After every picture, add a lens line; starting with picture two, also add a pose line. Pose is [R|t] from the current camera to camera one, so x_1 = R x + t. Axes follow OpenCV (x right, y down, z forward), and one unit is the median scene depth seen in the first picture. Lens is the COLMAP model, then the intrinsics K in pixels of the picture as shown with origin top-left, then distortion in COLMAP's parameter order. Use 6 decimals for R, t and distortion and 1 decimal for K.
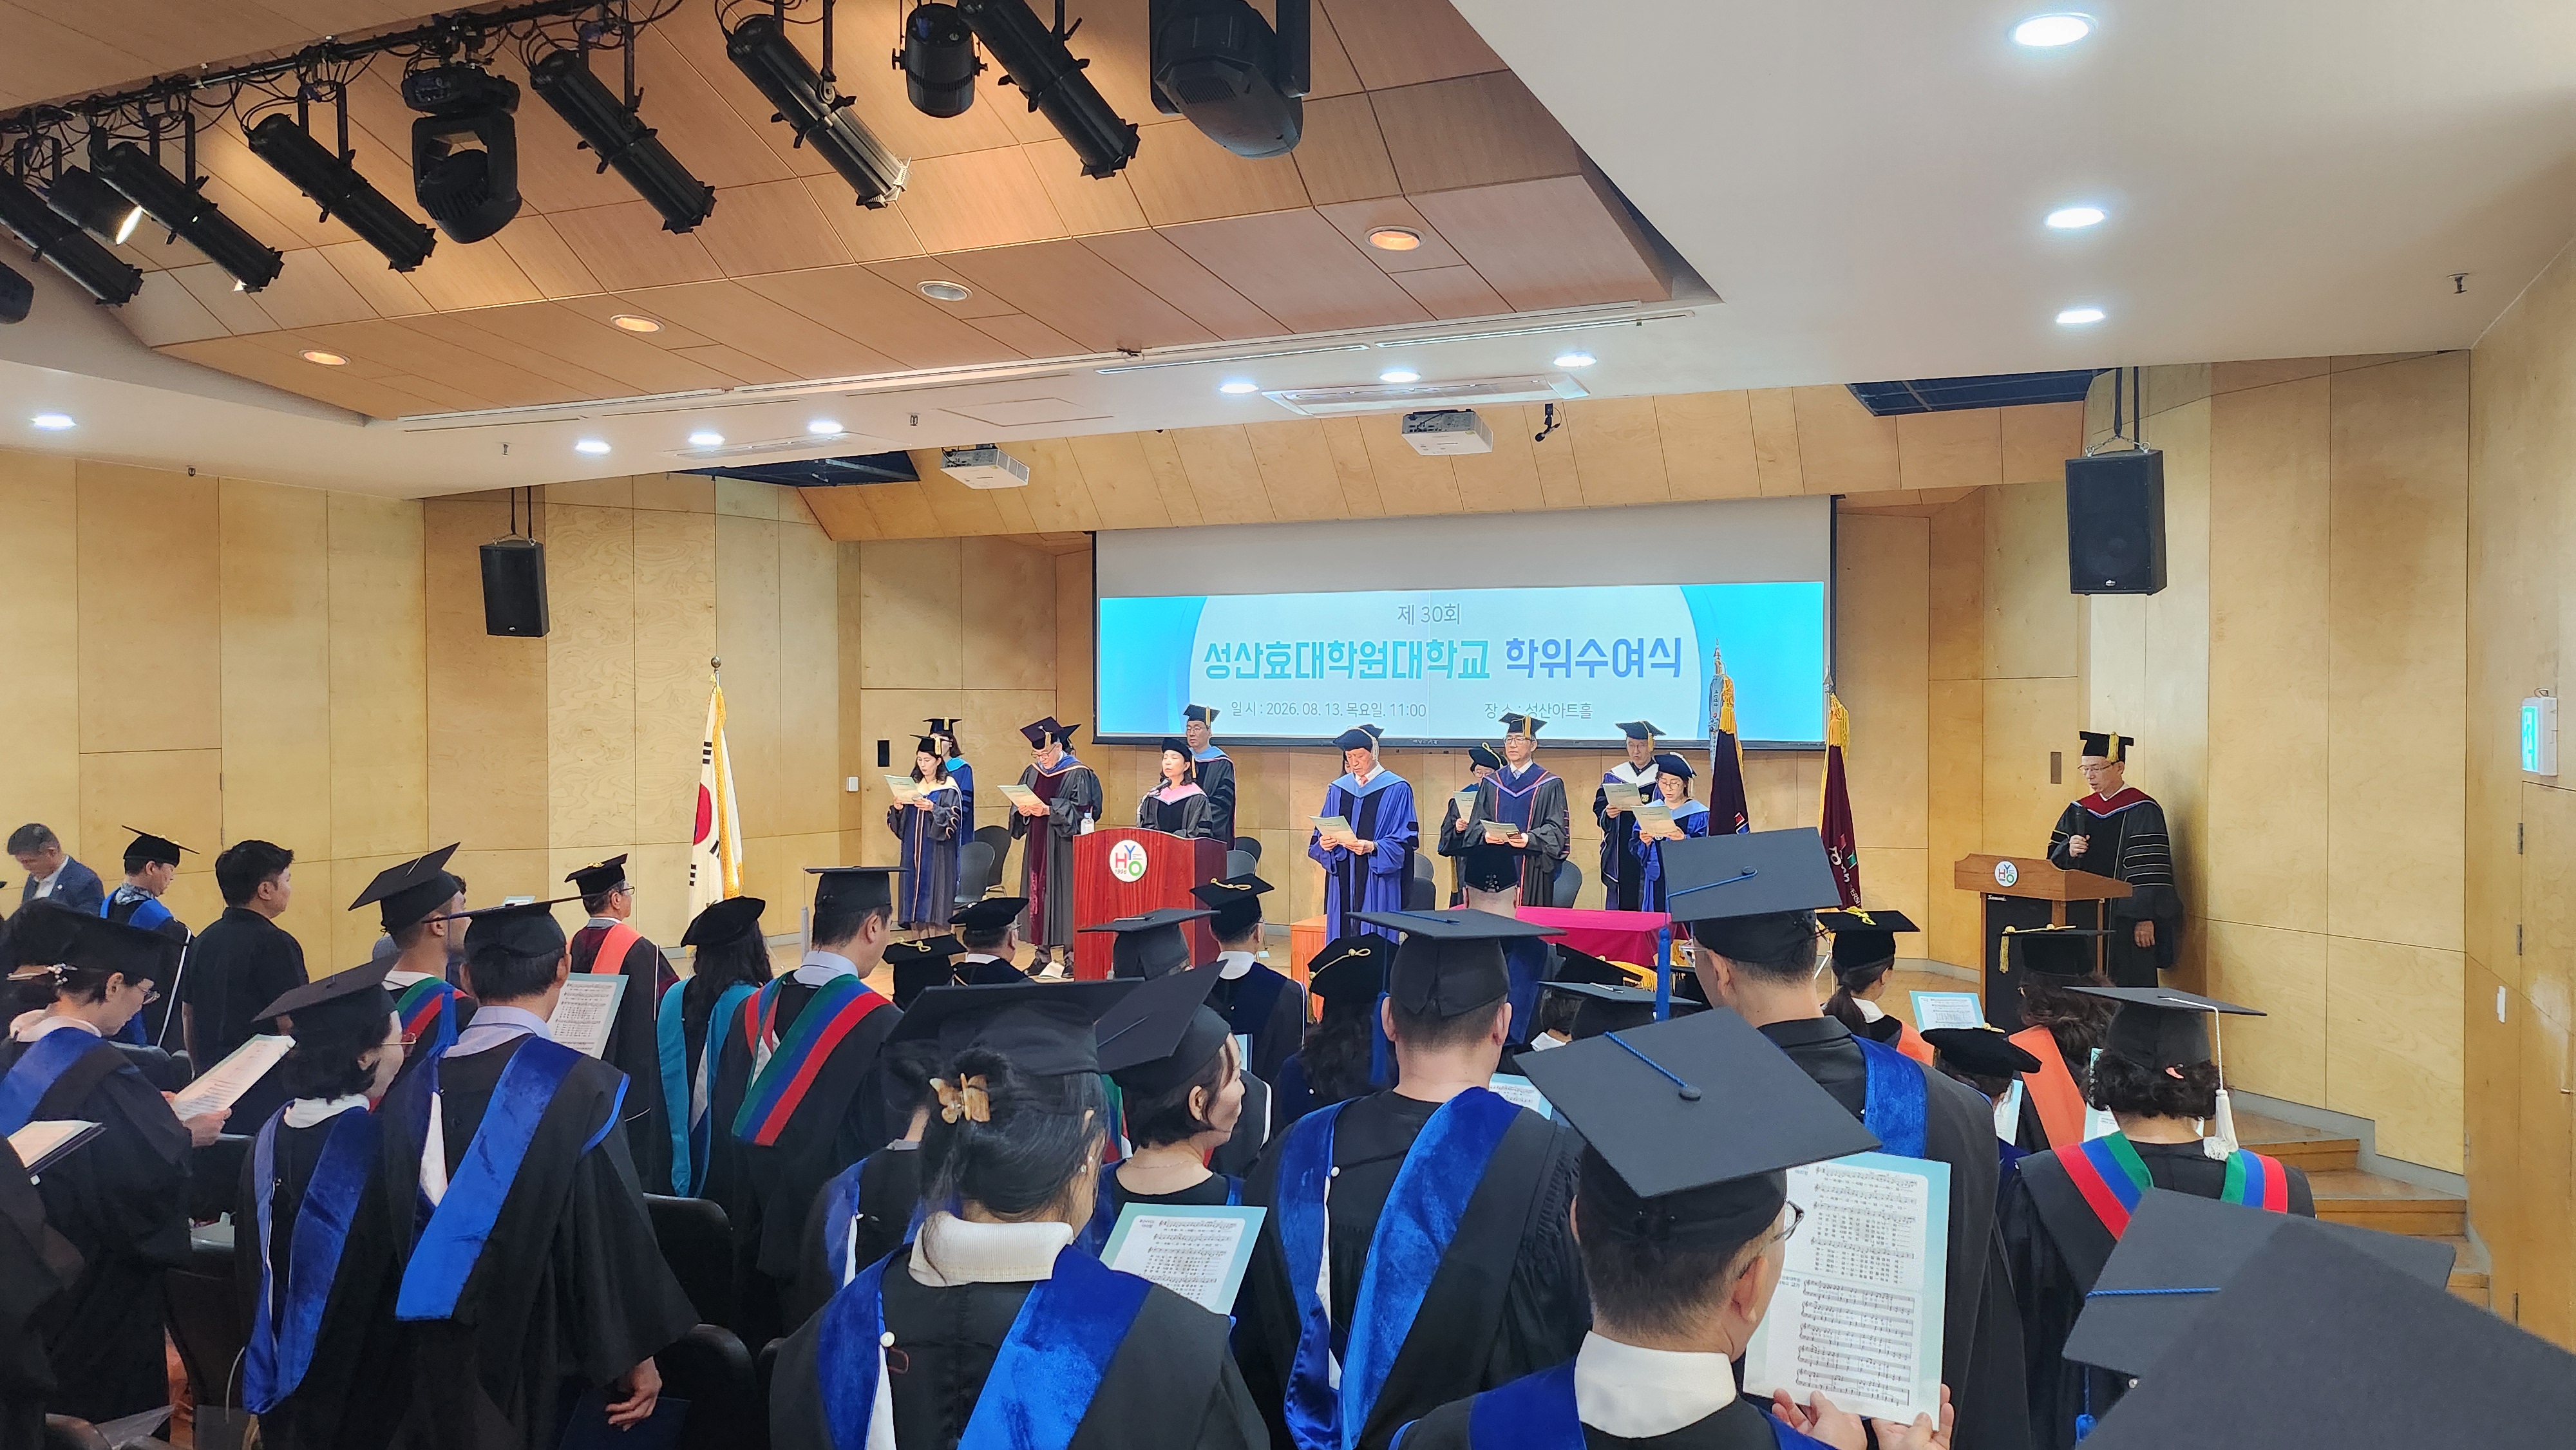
lens RADIAL K [[1795.4, 0, 1269.8], [0, 1795.4, 714.3], [0, 0, 1]] dist [0.105350, -0.138786]
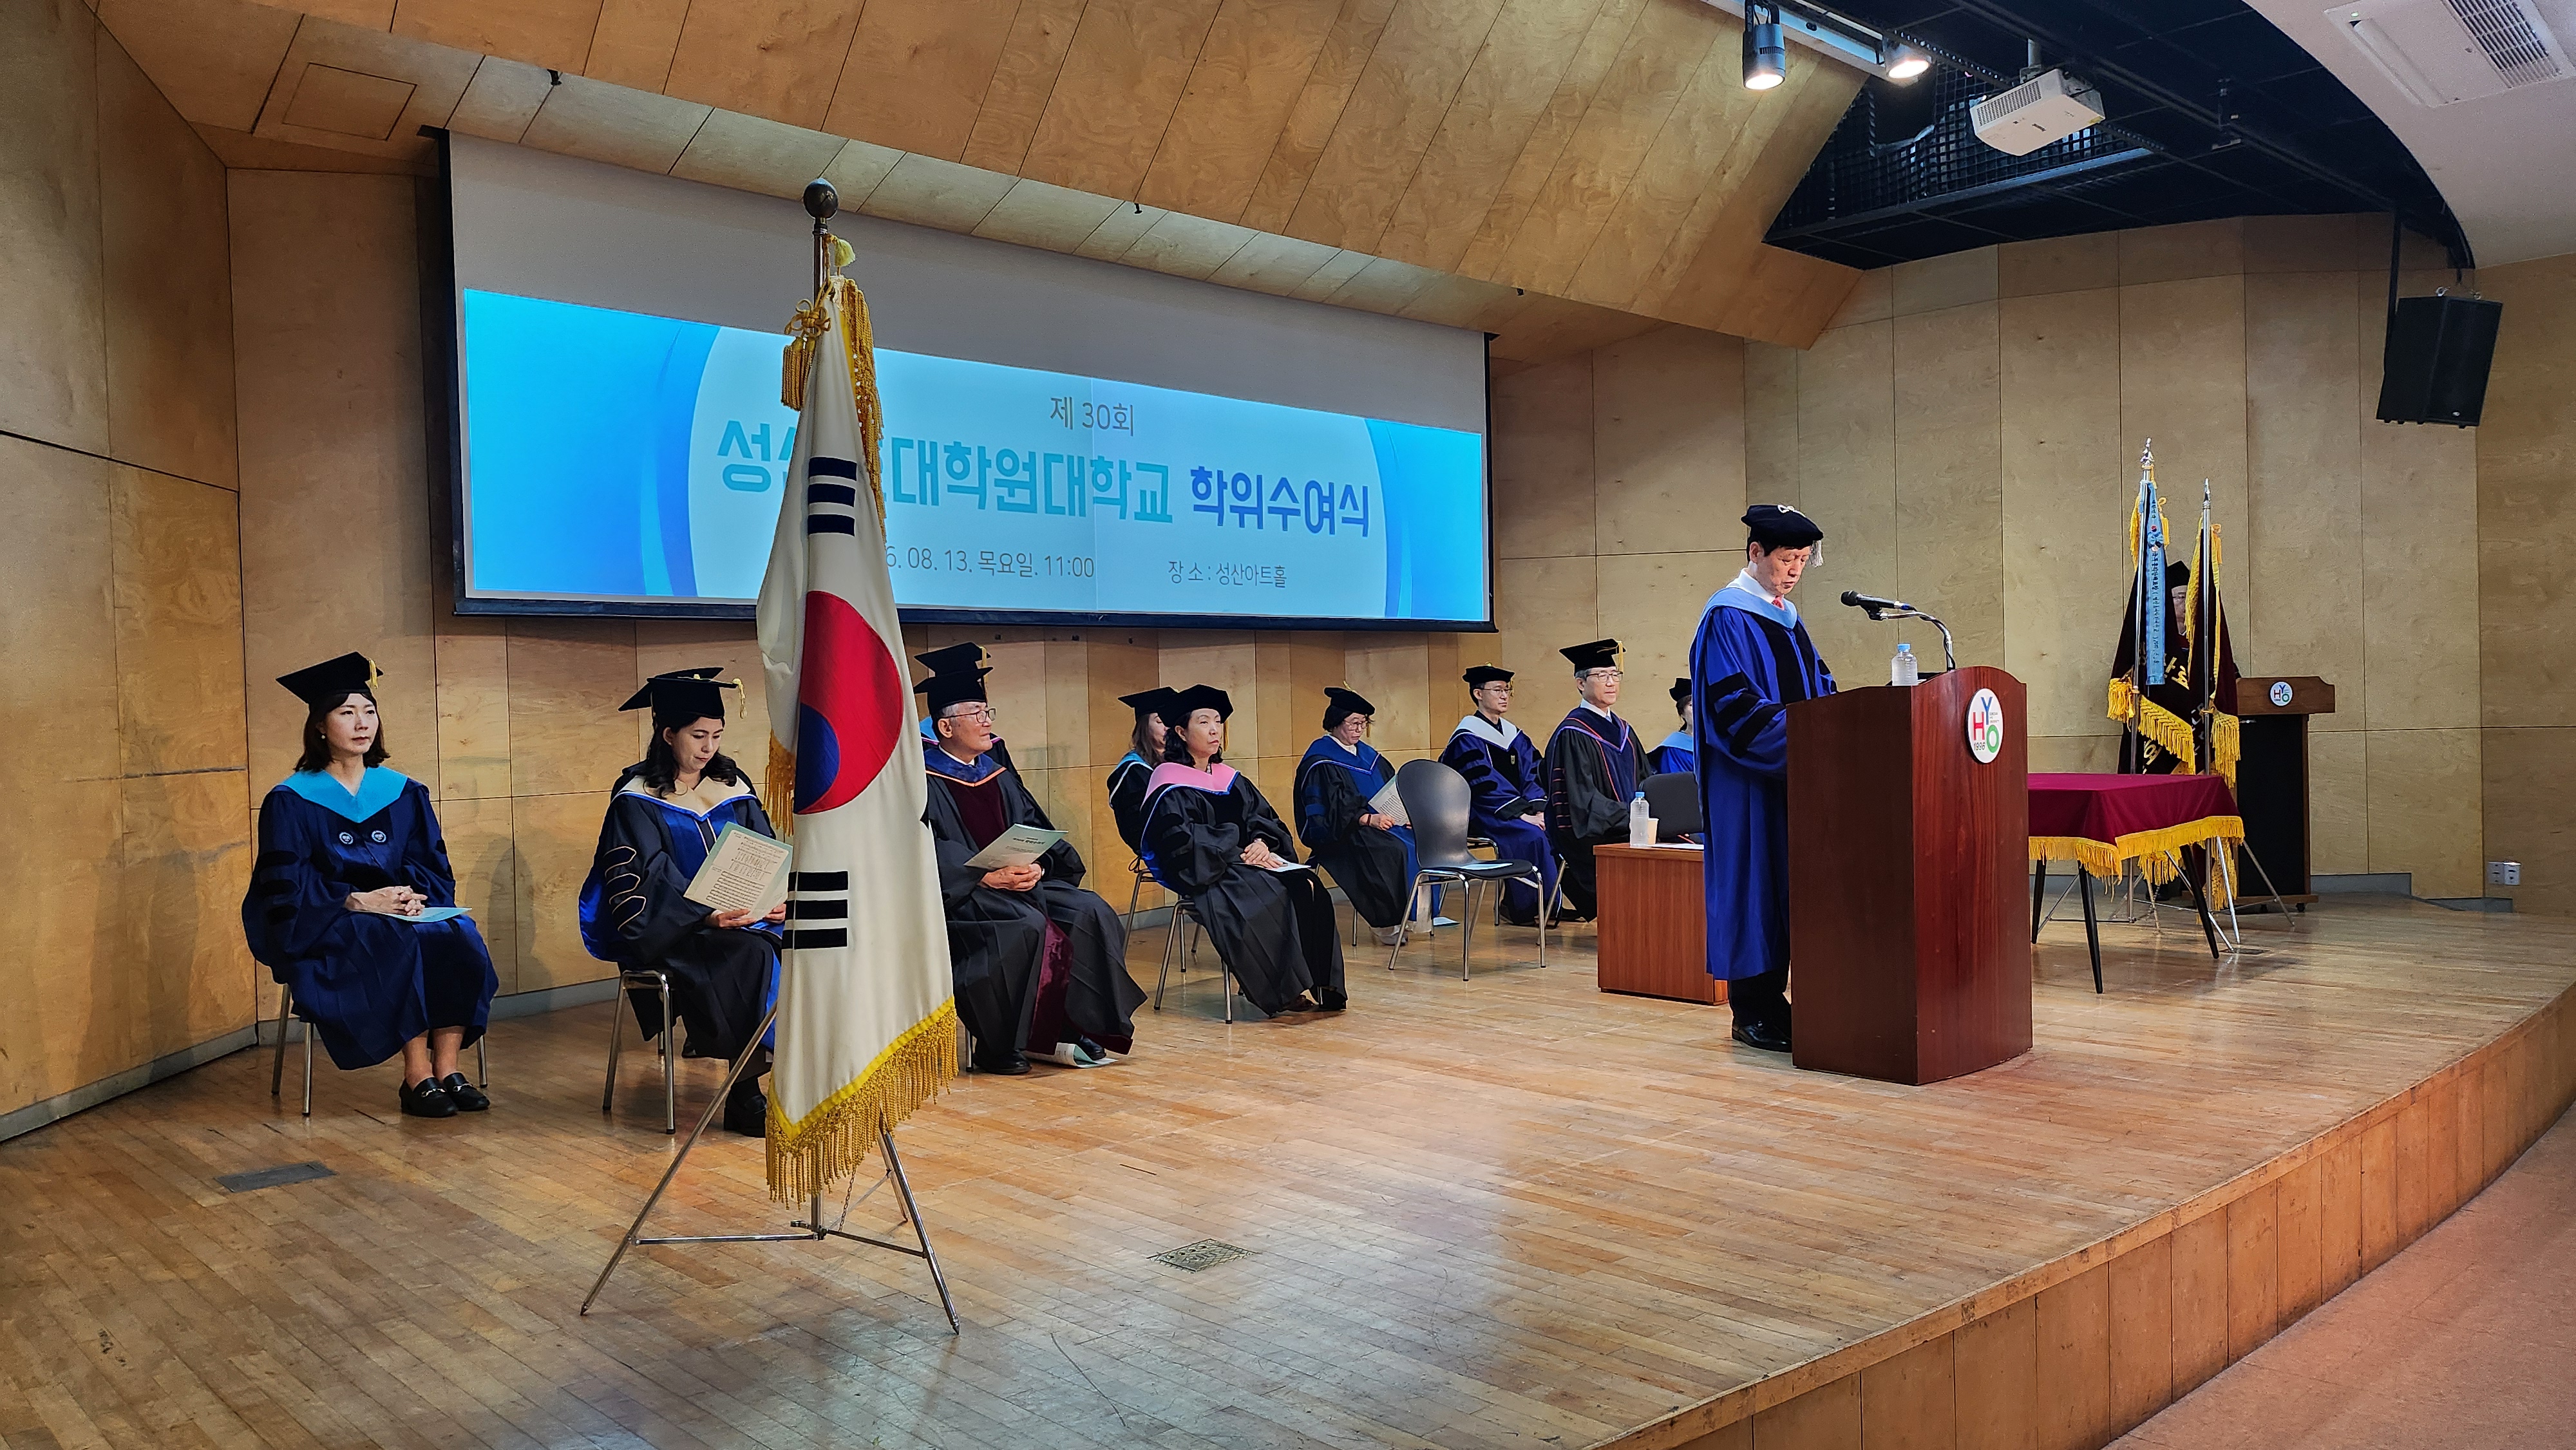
lens RADIAL K [[1830.9, 0, 1231.6], [0, 1830.9, 728.8], [0, 0, 1]] dist [0.033403, 0.000885]
pose [[0.374402, -0.016538, 0.927119, -0.539050], [0.028960, 0.999562, 0.006135, 0.056748], [-0.926814, 0.024553, 0.374717, 0.787262]]
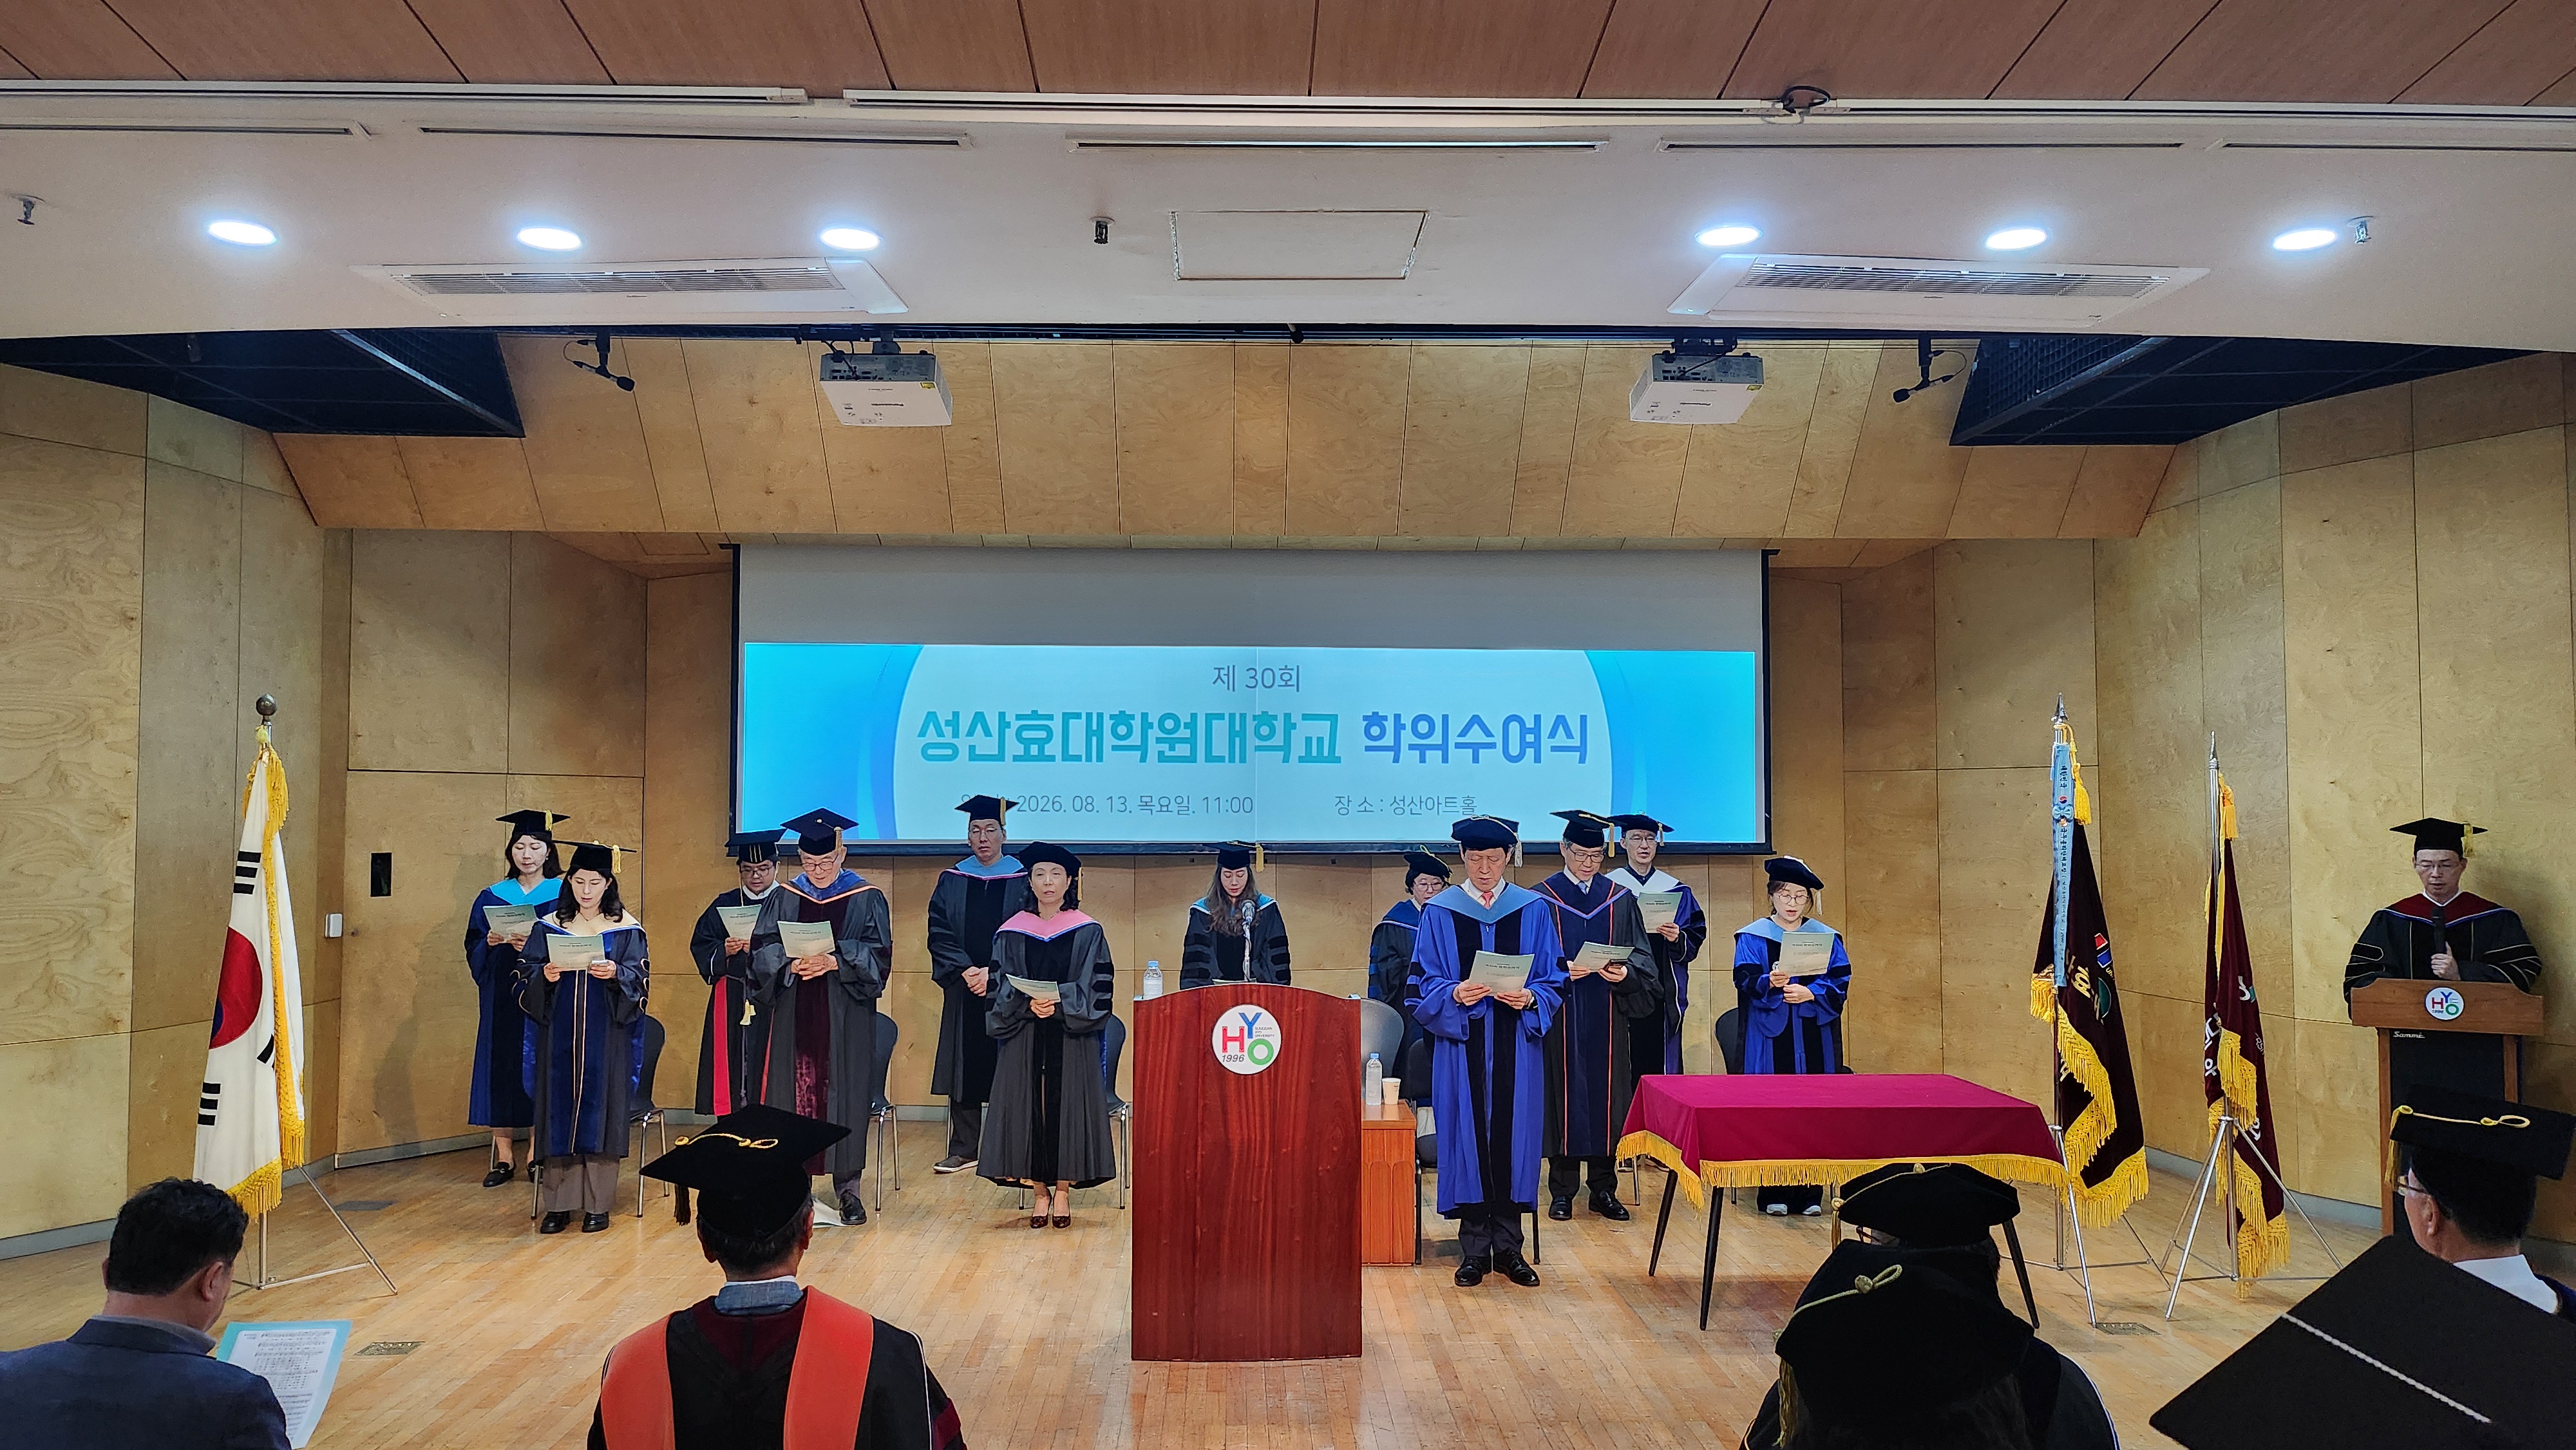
lens RADIAL K [[1795.4, 0, 1269.8], [0, 1795.4, 714.3], [0, 0, 1]] dist [0.105350, -0.138786]
pose [[0.891829, 0.027662, 0.451526, -0.272292], [0.001993, 0.997879, -0.065071, 0.009704], [-0.452369, 0.058932, 0.889882, 0.356697]]
